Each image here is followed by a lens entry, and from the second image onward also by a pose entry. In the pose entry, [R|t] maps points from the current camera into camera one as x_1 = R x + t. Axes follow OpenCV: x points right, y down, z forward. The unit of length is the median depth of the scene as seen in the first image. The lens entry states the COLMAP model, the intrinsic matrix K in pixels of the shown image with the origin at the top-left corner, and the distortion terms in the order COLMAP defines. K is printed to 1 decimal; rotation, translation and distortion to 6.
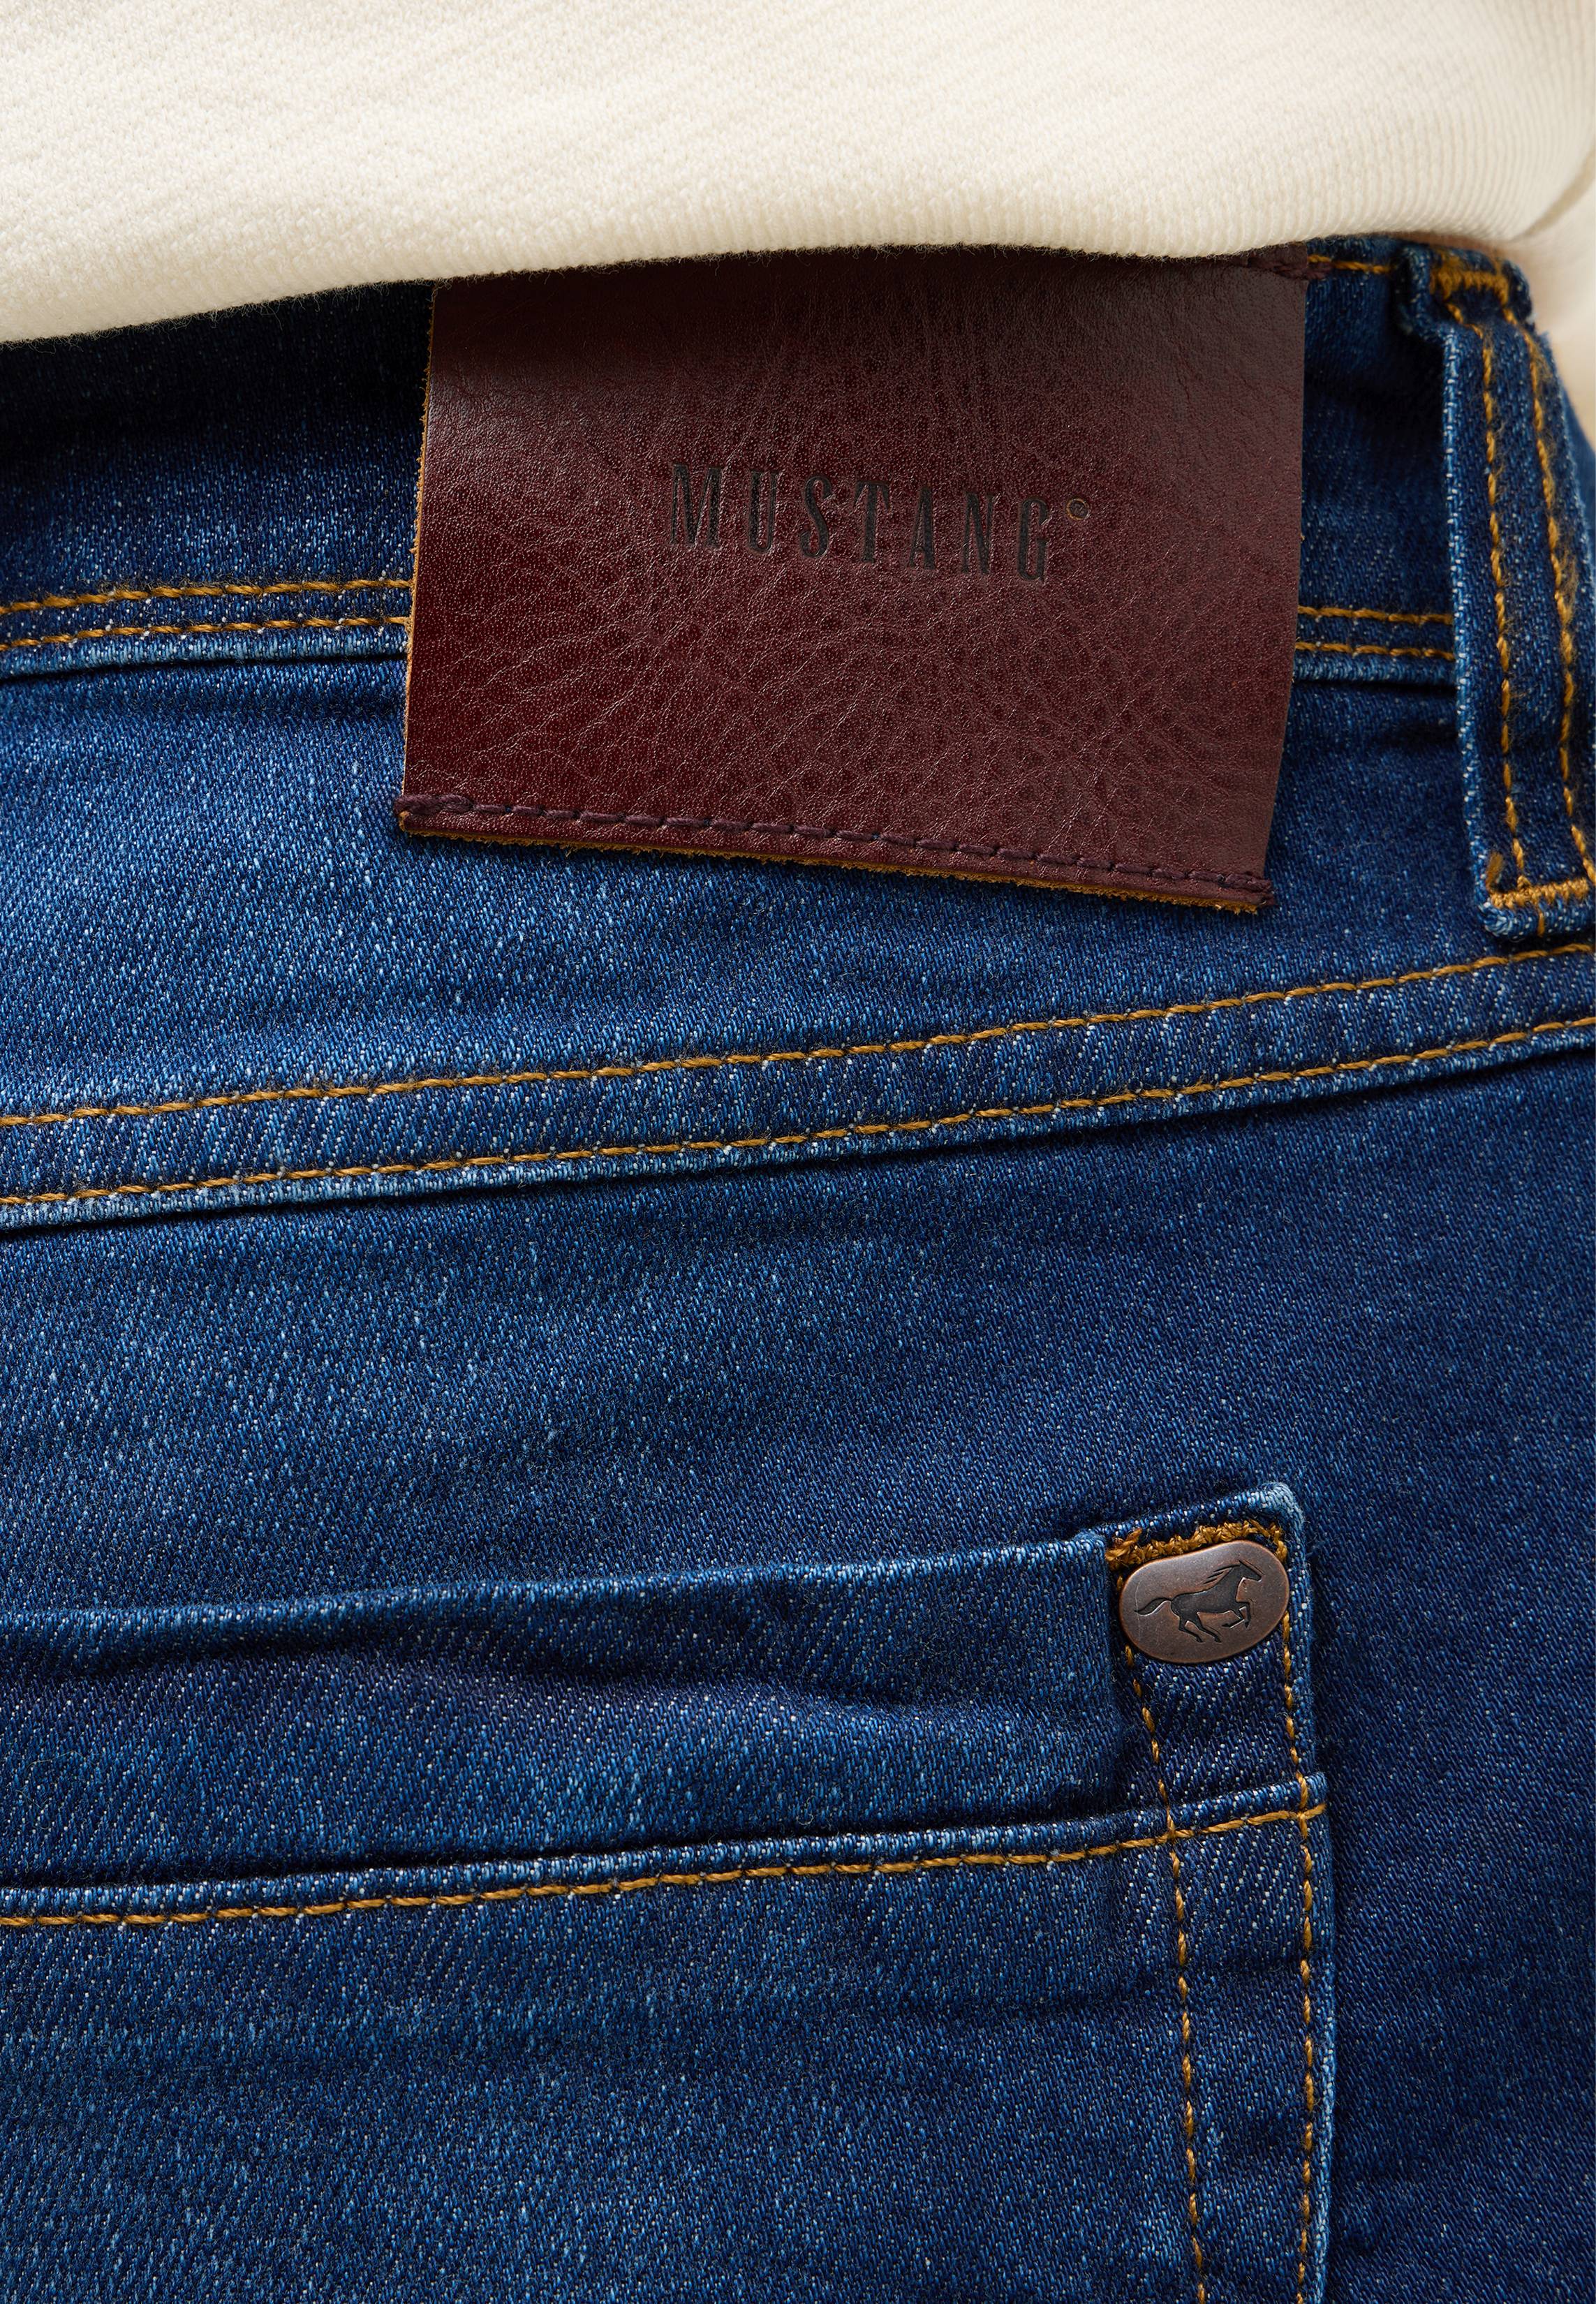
lens RADIAL K [[5533.4, 0, 798.0], [0, 5533.4, 1152.0], [0, 0, 1]] dist [0.046571, 0.125199]
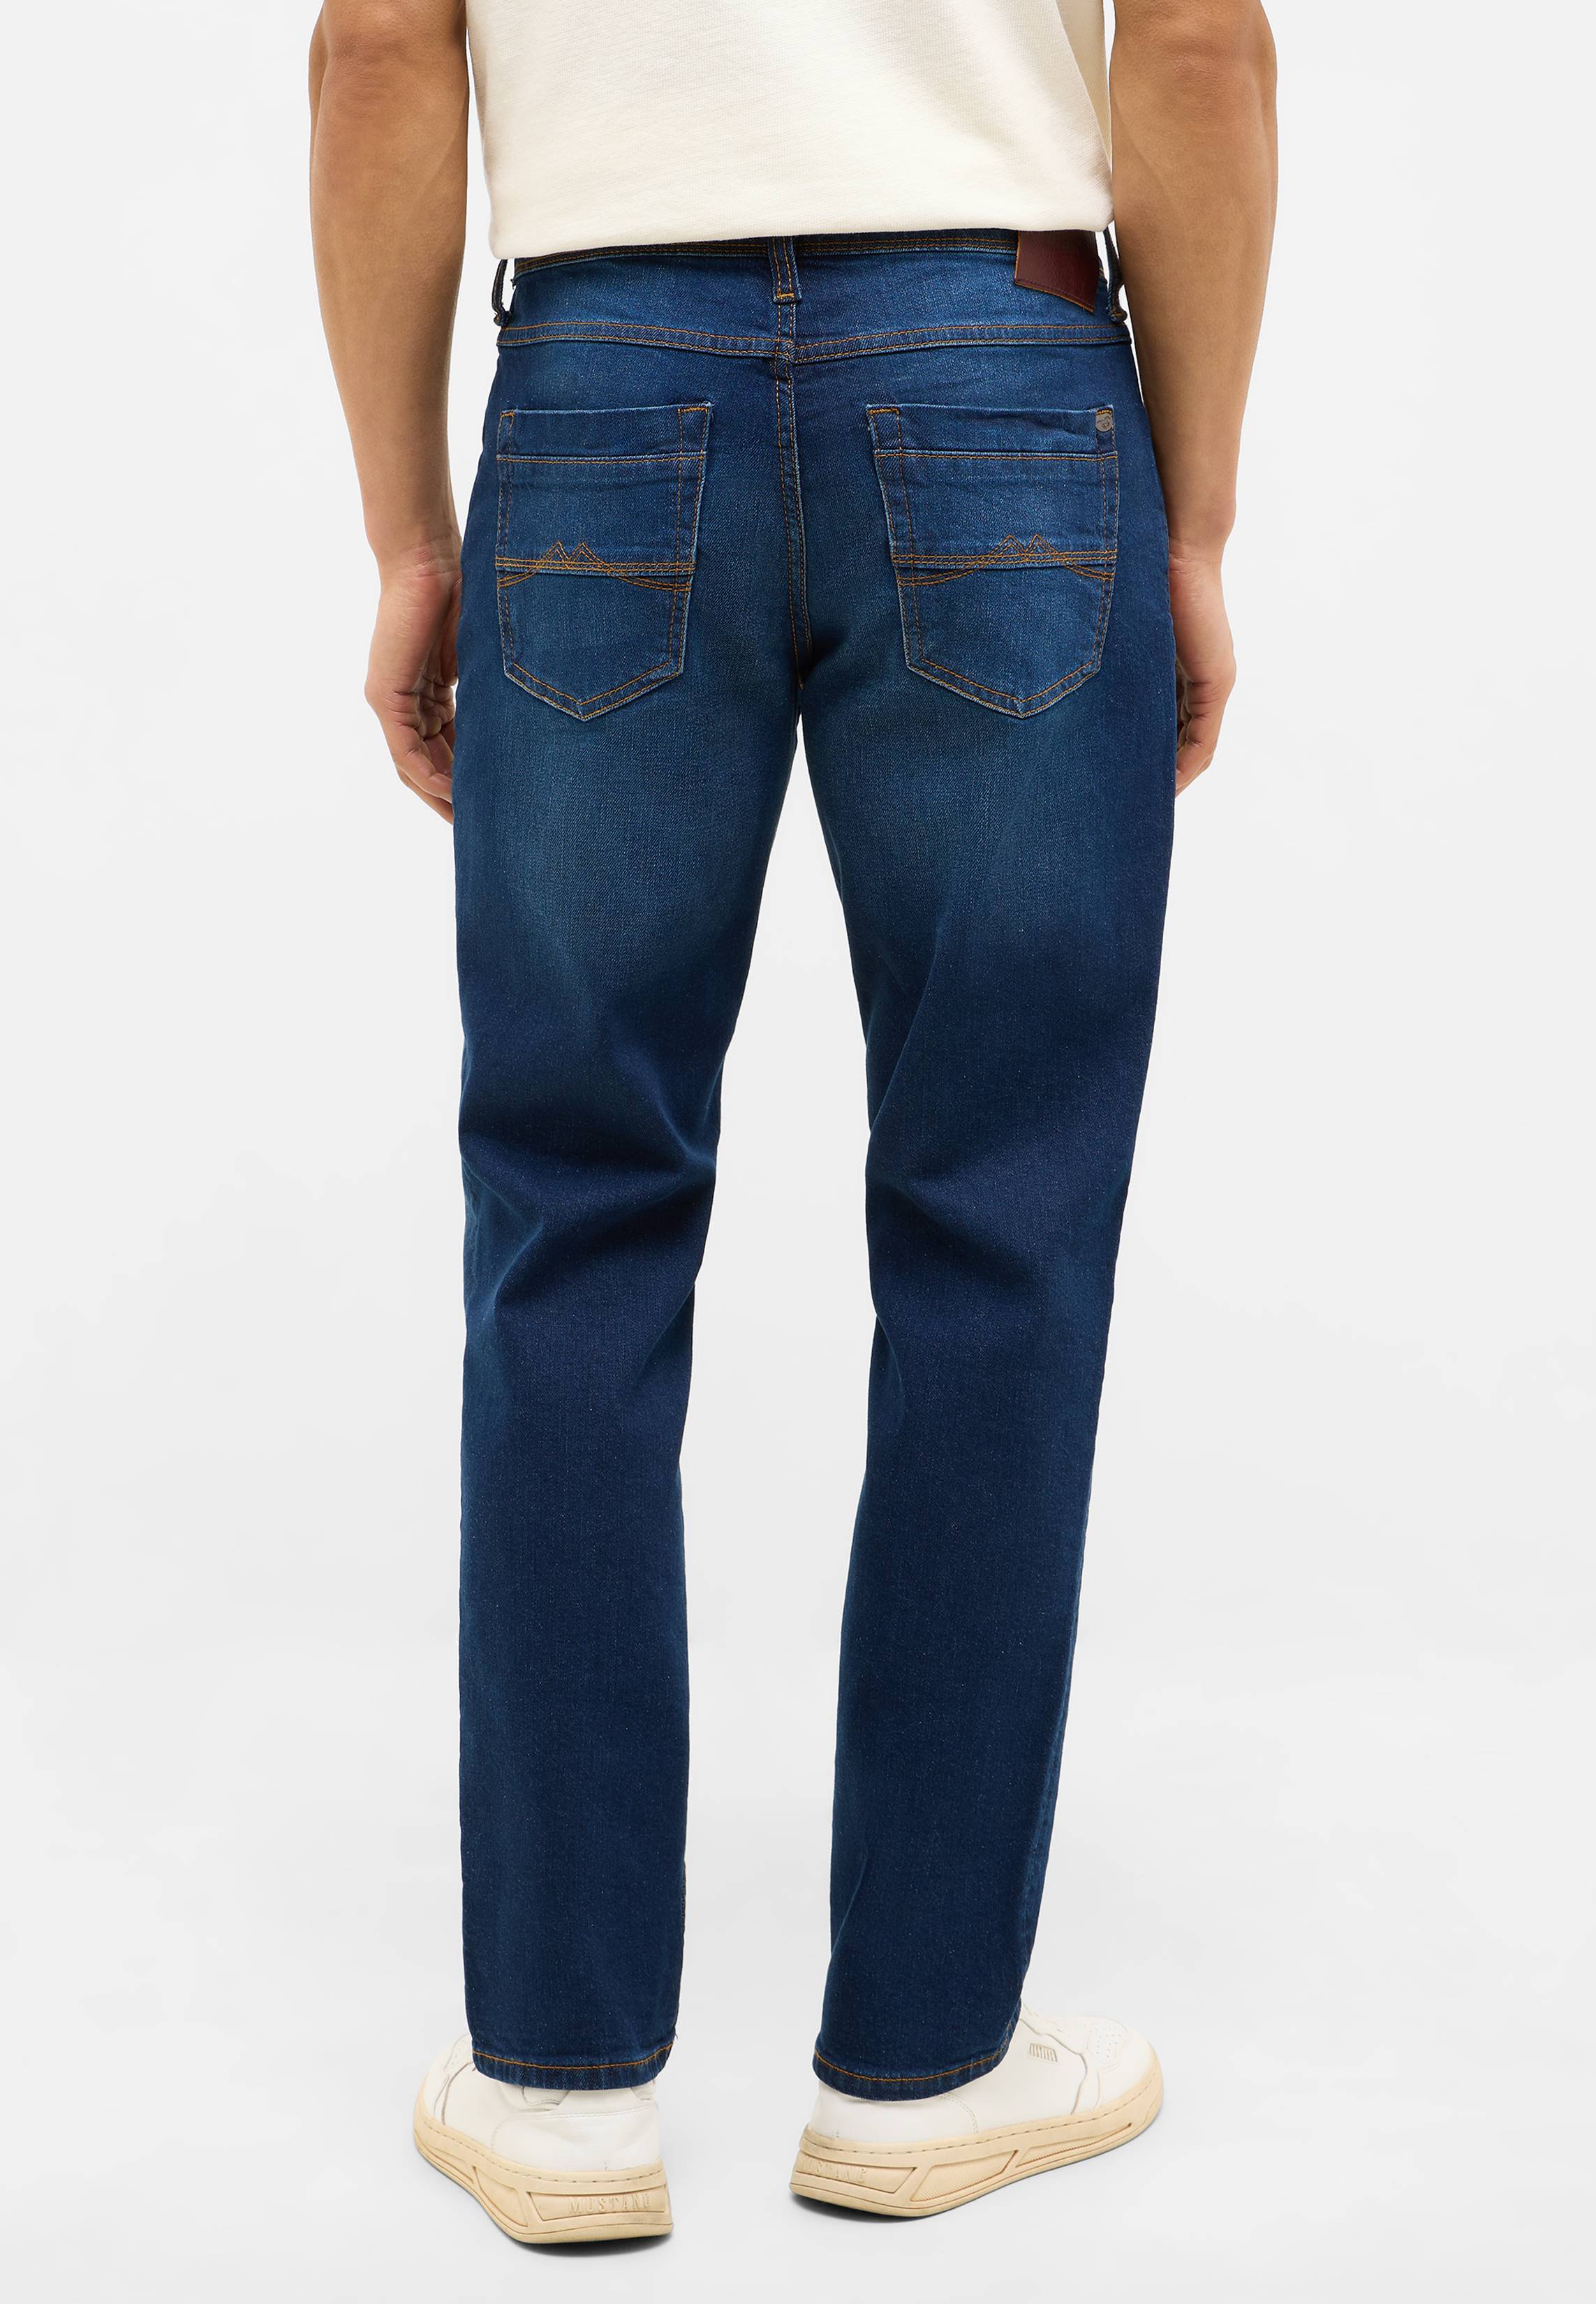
lens RADIAL K [[5533.4, 0, 798.0], [0, 5533.4, 1152.0], [0, 0, 1]] dist [0.046571, 0.125199]
pose [[0.764182, -0.010179, 0.644920, -4.205029], [-0.047463, 0.996277, 0.071965, 0.466377], [-0.643252, -0.085604, 0.760854, -3.570204]]
